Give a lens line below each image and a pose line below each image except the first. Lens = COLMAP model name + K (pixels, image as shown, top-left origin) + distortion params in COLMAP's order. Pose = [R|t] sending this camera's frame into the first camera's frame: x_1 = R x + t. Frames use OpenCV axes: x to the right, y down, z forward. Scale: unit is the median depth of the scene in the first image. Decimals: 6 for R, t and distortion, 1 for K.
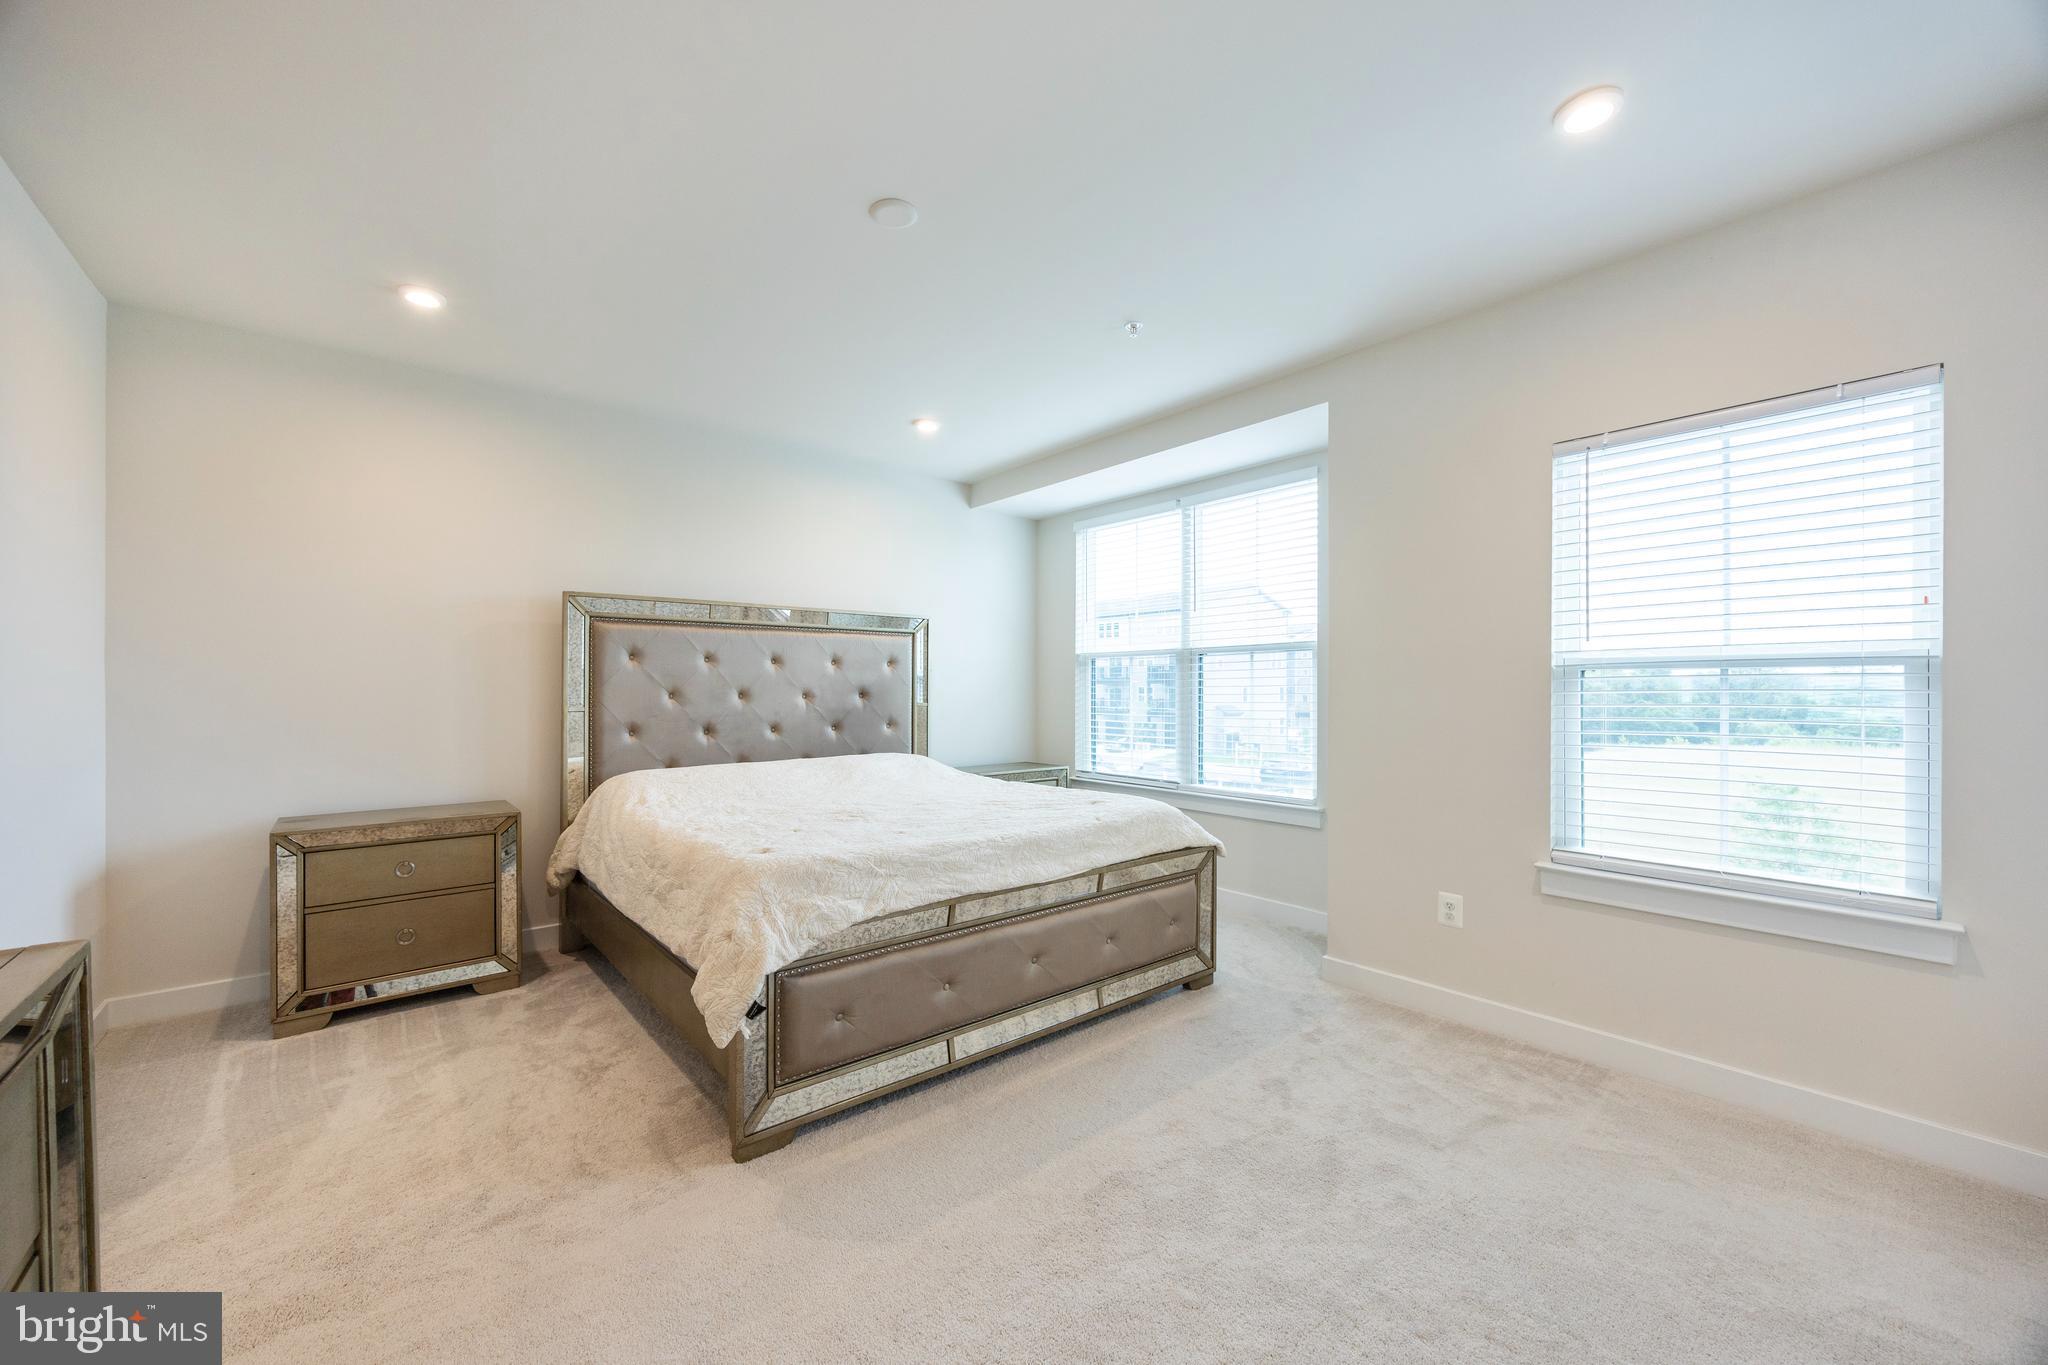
lens RADIAL K [[779.6, 0, 1010.7], [0, 779.6, 697.5], [0, 0, 1]] dist [-0.003653, -0.000706]
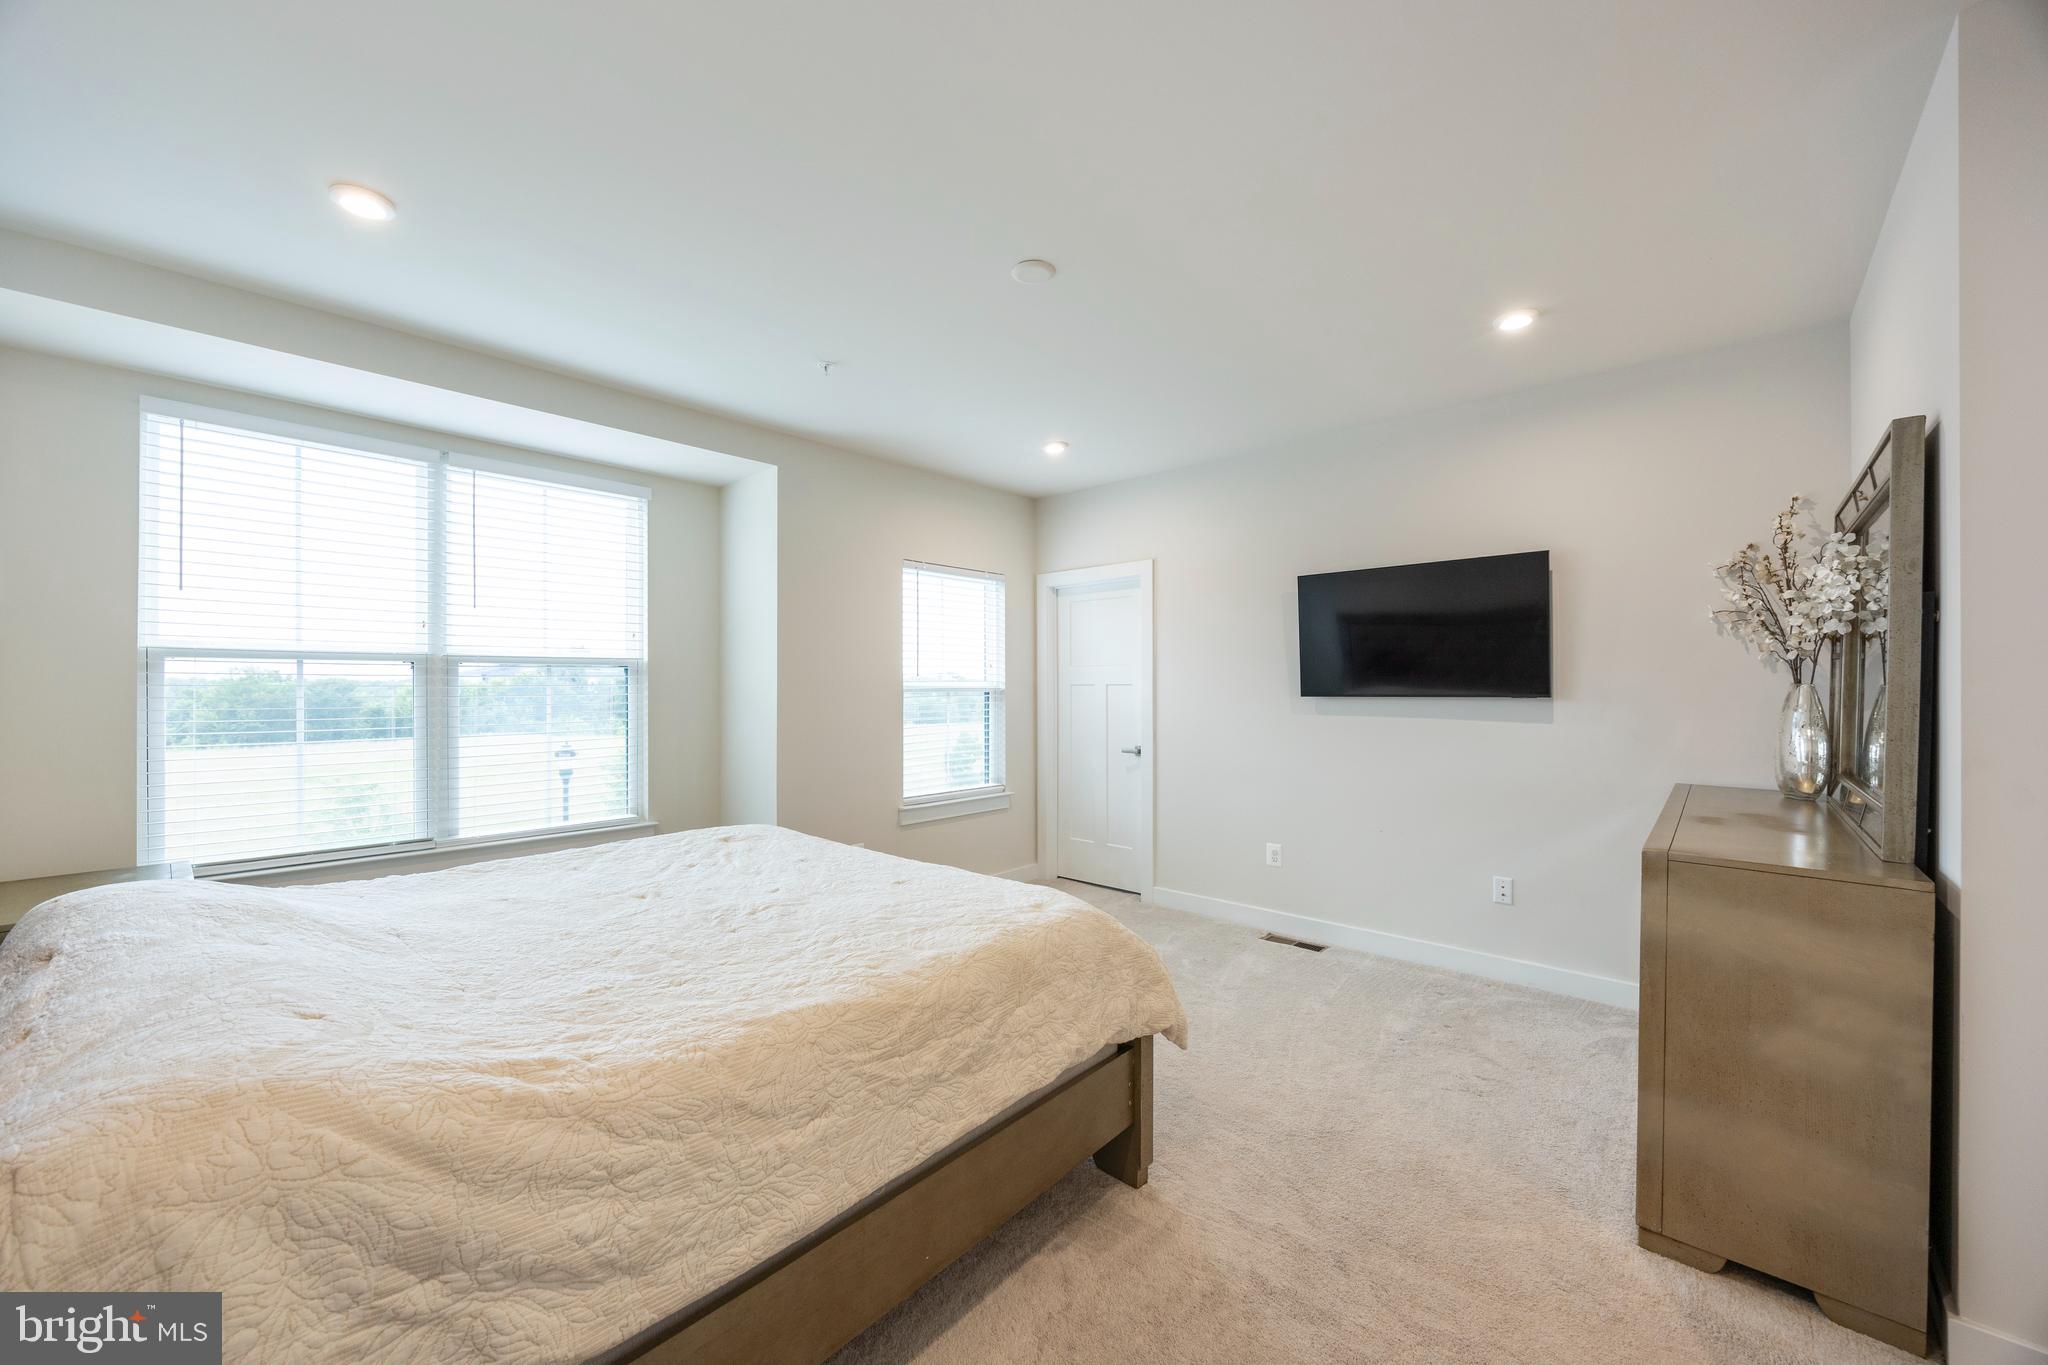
lens RADIAL K [[779.6, 0, 1017.2], [0, 779.6, 688.9], [0, 0, 1]] dist [-0.003653, -0.000706]
pose [[-0.142286, 0.001224, 0.989825, -0.692551], [0.015168, 0.999885, 0.000944, -0.027769], [-0.989709, 0.015148, -0.142288, 0.672709]]
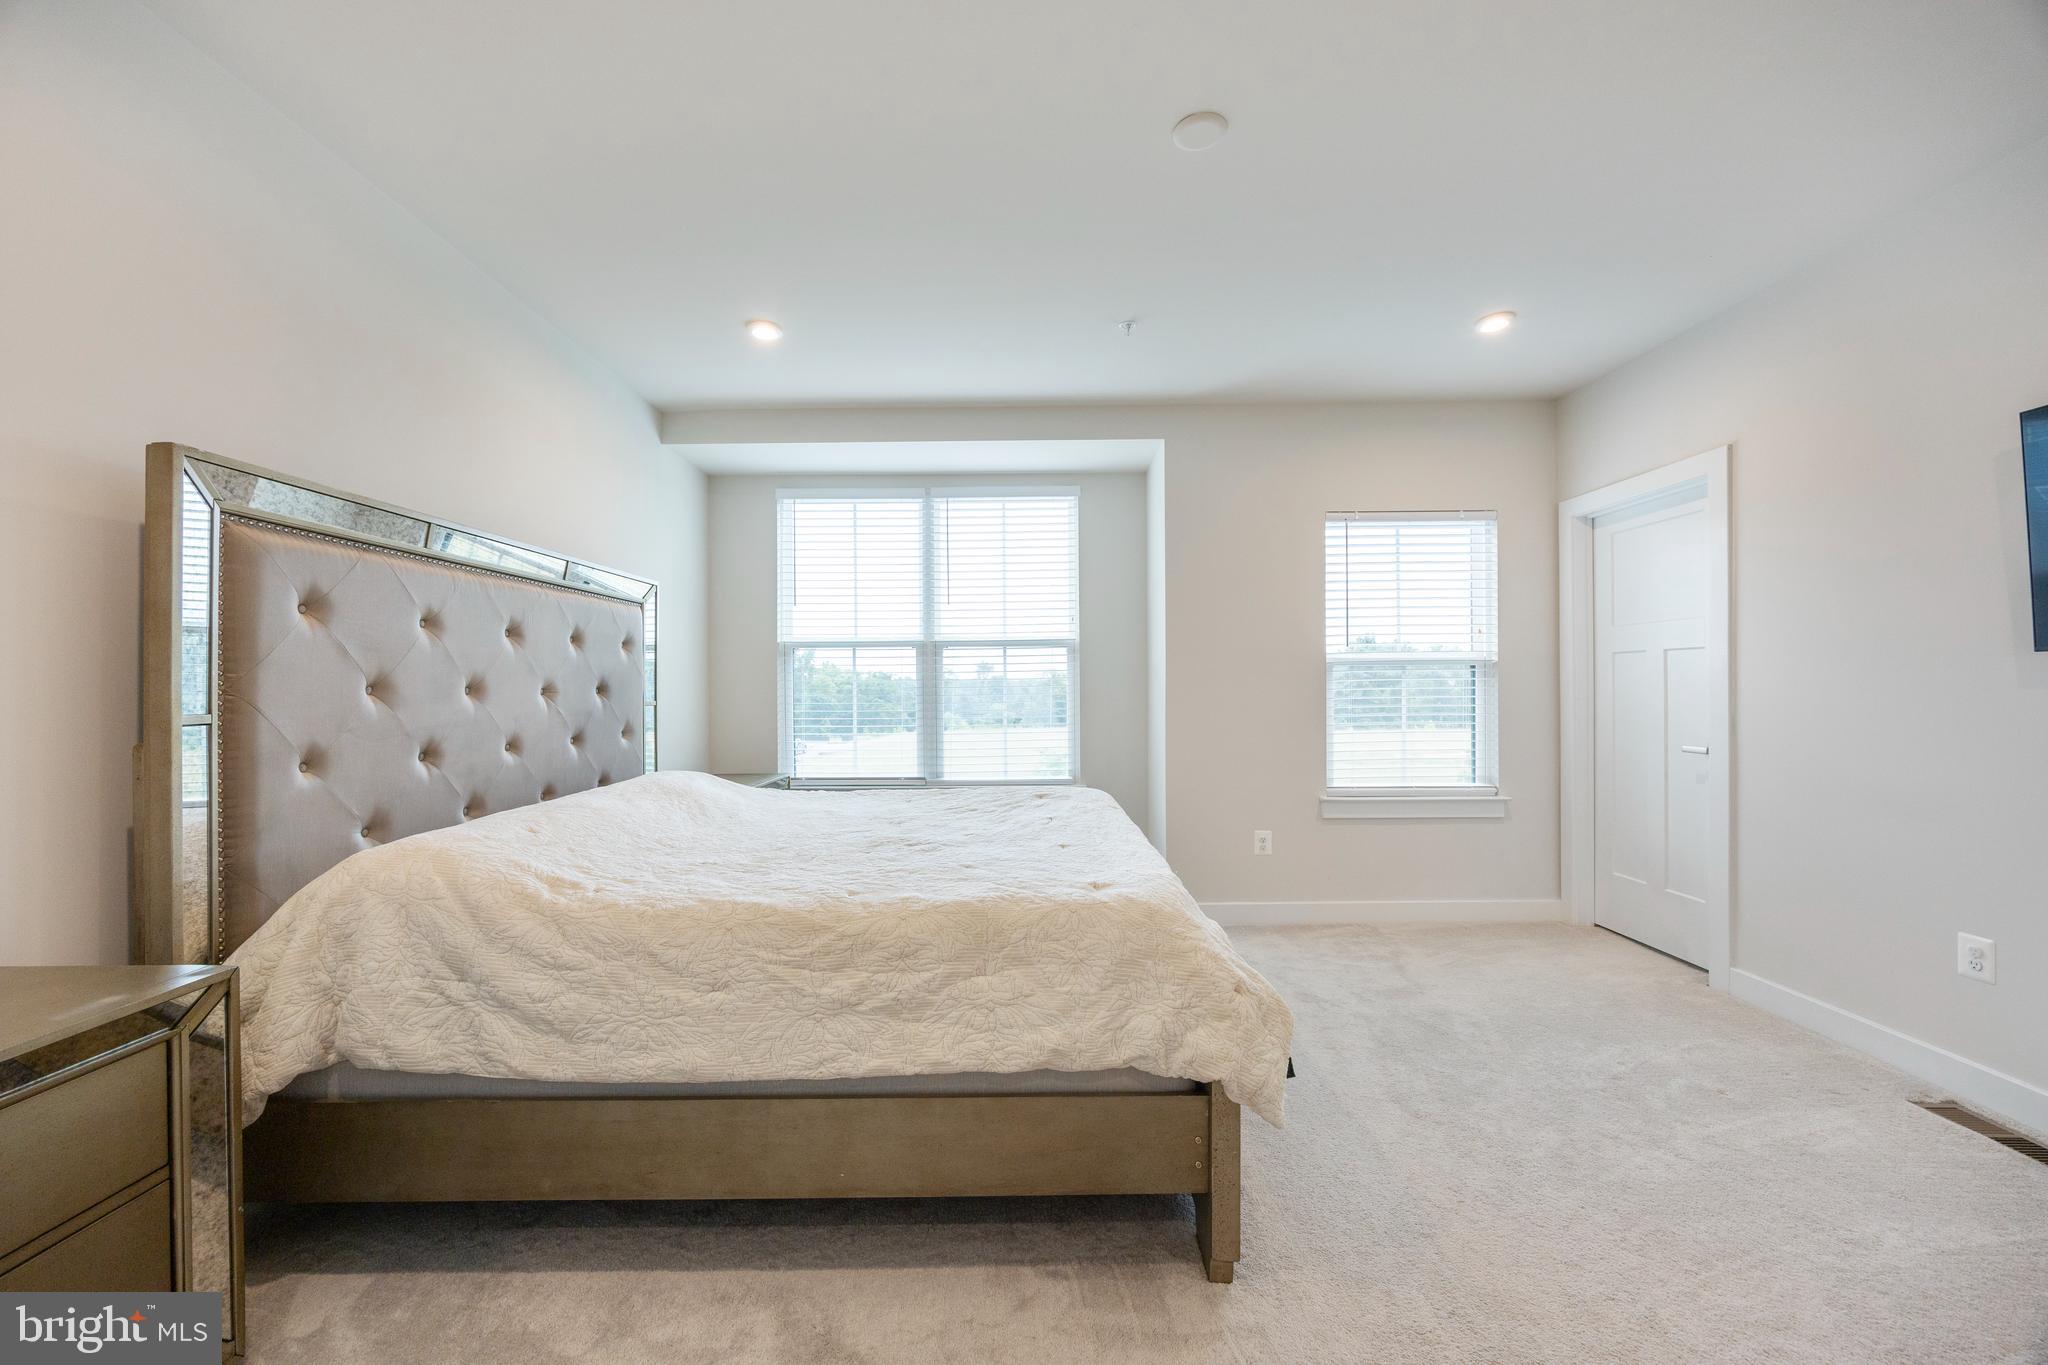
lens RADIAL K [[779.6, 0, 1009.3], [0, 779.6, 692.0], [0, 0, 1]] dist [-0.003653, -0.000706]
pose [[0.642100, -0.007090, 0.766588, -0.556811], [0.015104, 0.999880, -0.003404, 0.007262], [-0.766472, 0.013764, 0.642130, 0.346297]]
